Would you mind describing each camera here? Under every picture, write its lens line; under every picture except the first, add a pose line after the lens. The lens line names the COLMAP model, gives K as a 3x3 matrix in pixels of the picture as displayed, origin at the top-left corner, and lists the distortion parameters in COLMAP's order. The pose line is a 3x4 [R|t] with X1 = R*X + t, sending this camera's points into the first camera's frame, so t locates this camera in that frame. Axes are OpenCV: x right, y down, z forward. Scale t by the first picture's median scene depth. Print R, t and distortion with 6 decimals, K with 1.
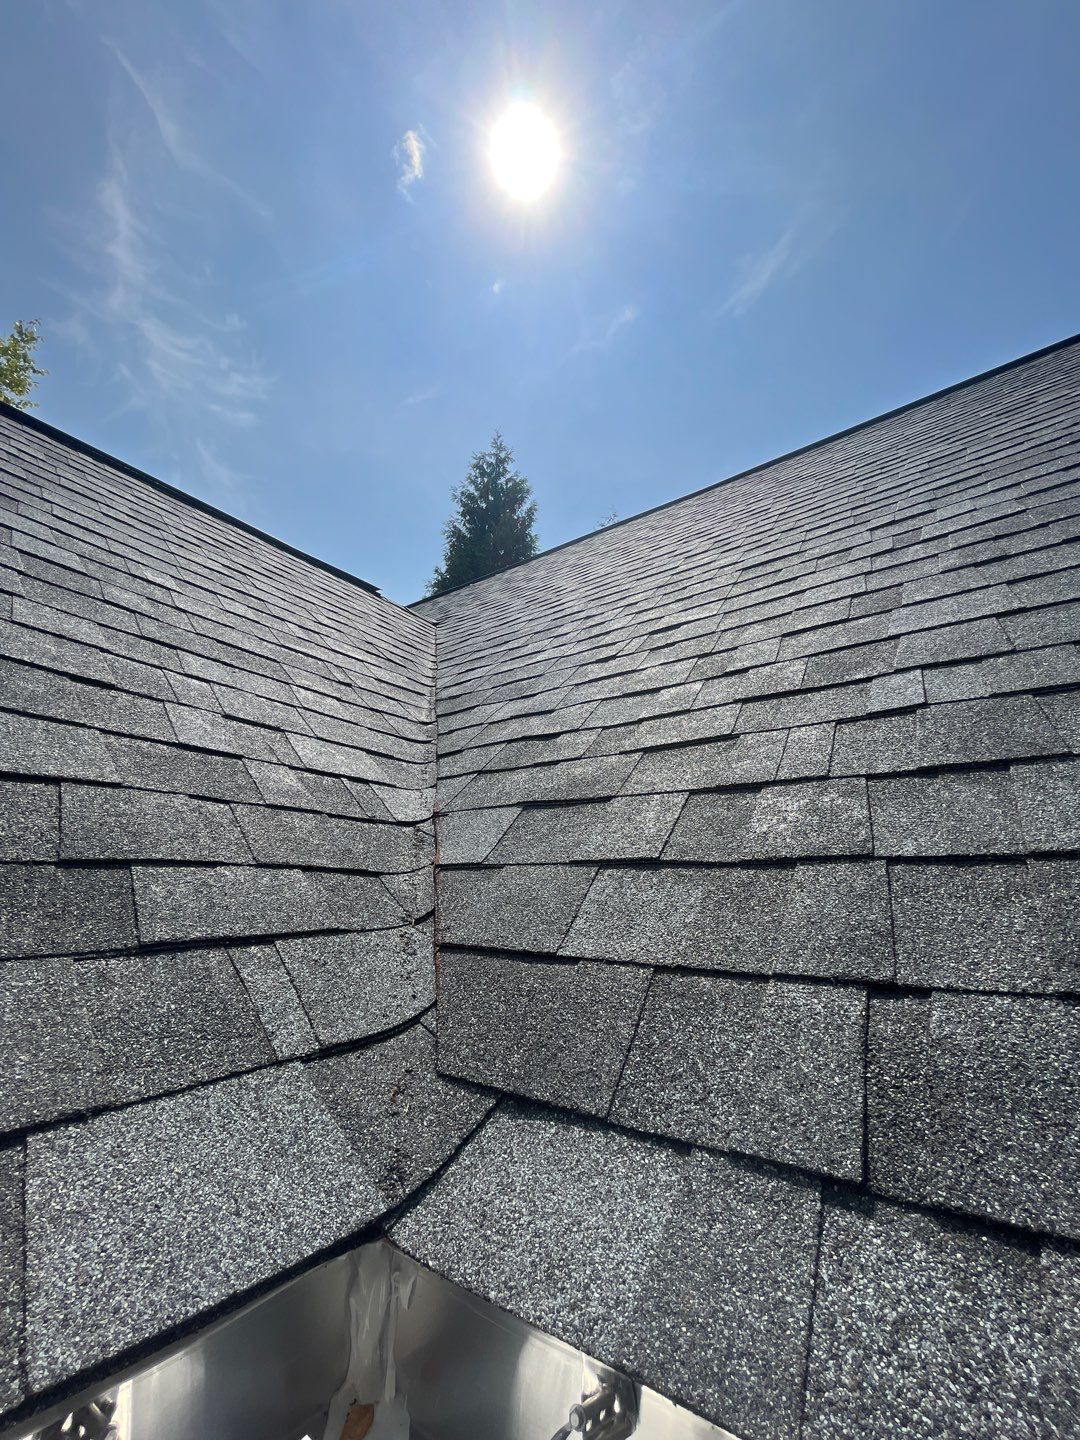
lens RADIAL K [[596.1, 0, 537.1], [0, 596.1, 723.4], [0, 0, 1]] dist [-0.002320, 0.000658]
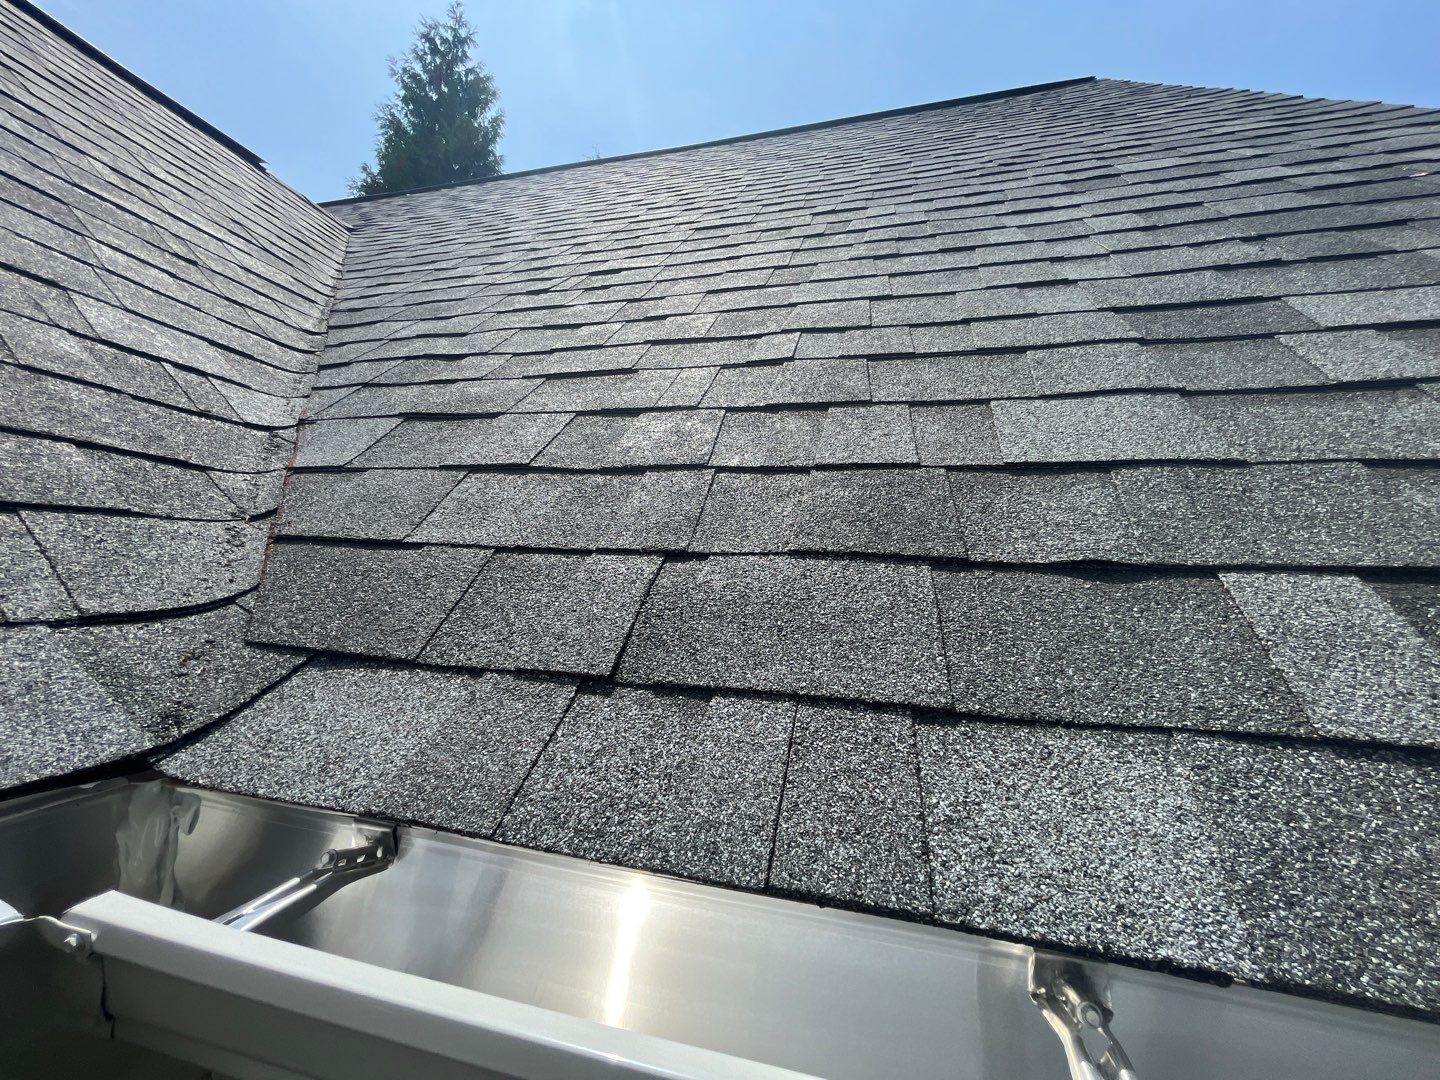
lens RADIAL K [[596.1, 0, 725.9], [0, 596.1, 551.3], [0, 0, 1]] dist [-0.002320, 0.000658]
pose [[0.930279, 0.047238, 0.363798, 0.122978], [-0.130373, 0.969510, 0.207492, 0.091129], [-0.342904, -0.240455, 0.908074, -0.062779]]
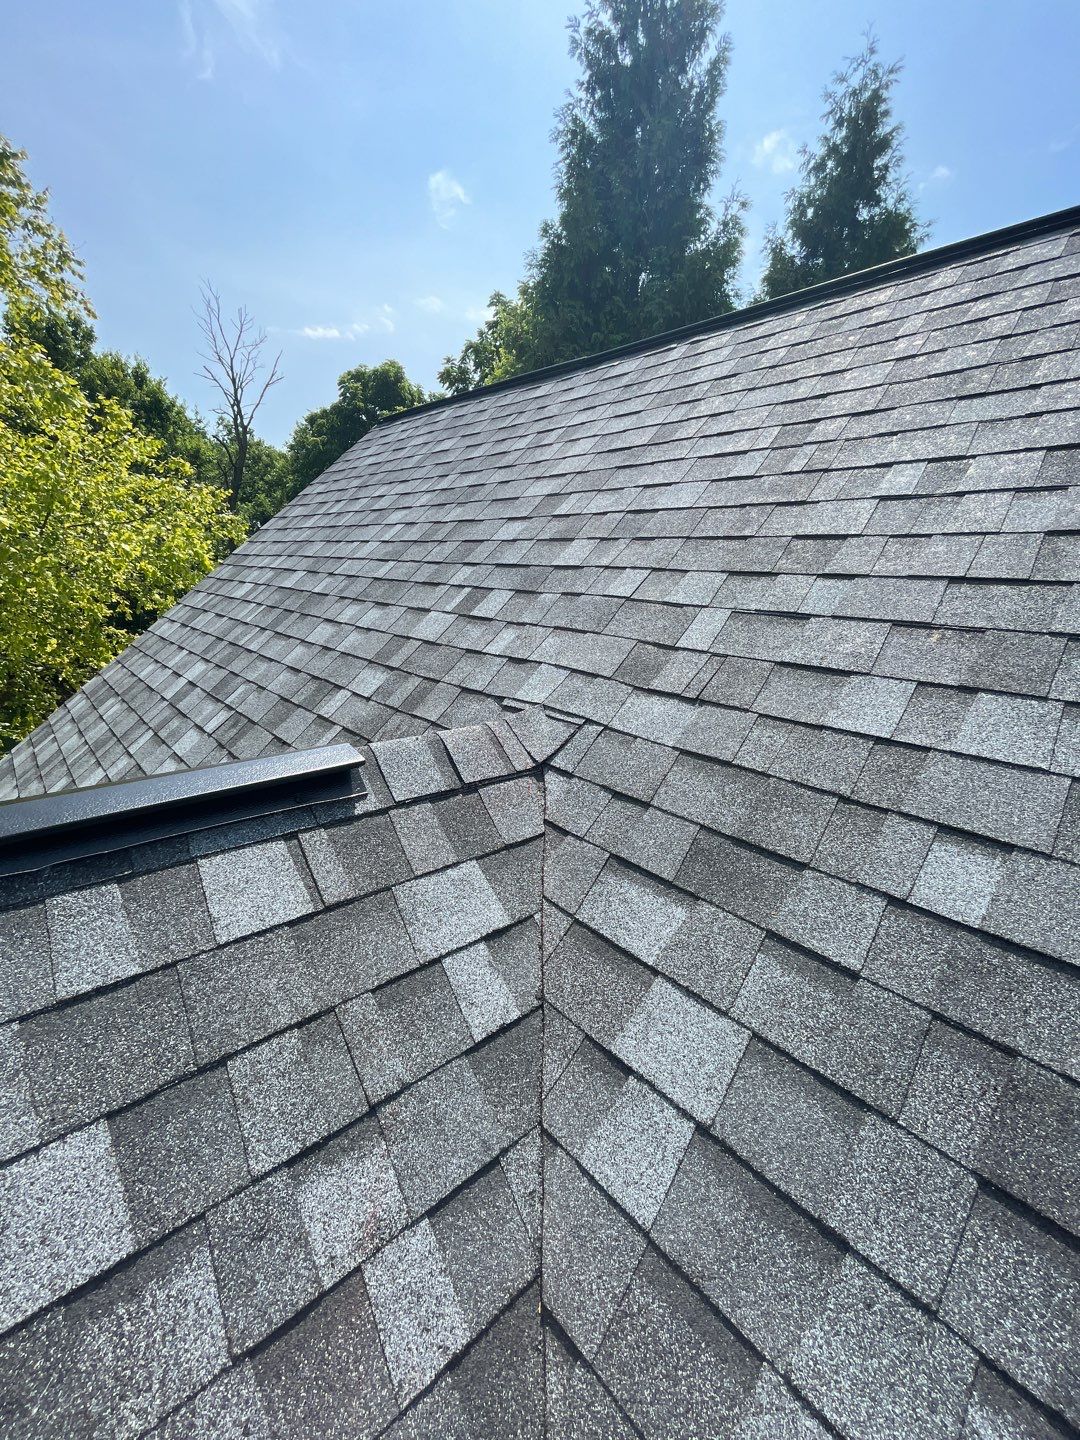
lens RADIAL K [[596.1, 0, 544.0], [0, 596.1, 718.6], [0, 0, 1]] dist [-0.002320, 0.000658]
pose [[0.984830, 0.064753, -0.160985, -0.360628], [0.023234, 0.870198, 0.492154, -1.044231], [0.171957, -0.488428, 0.855493, 2.131997]]
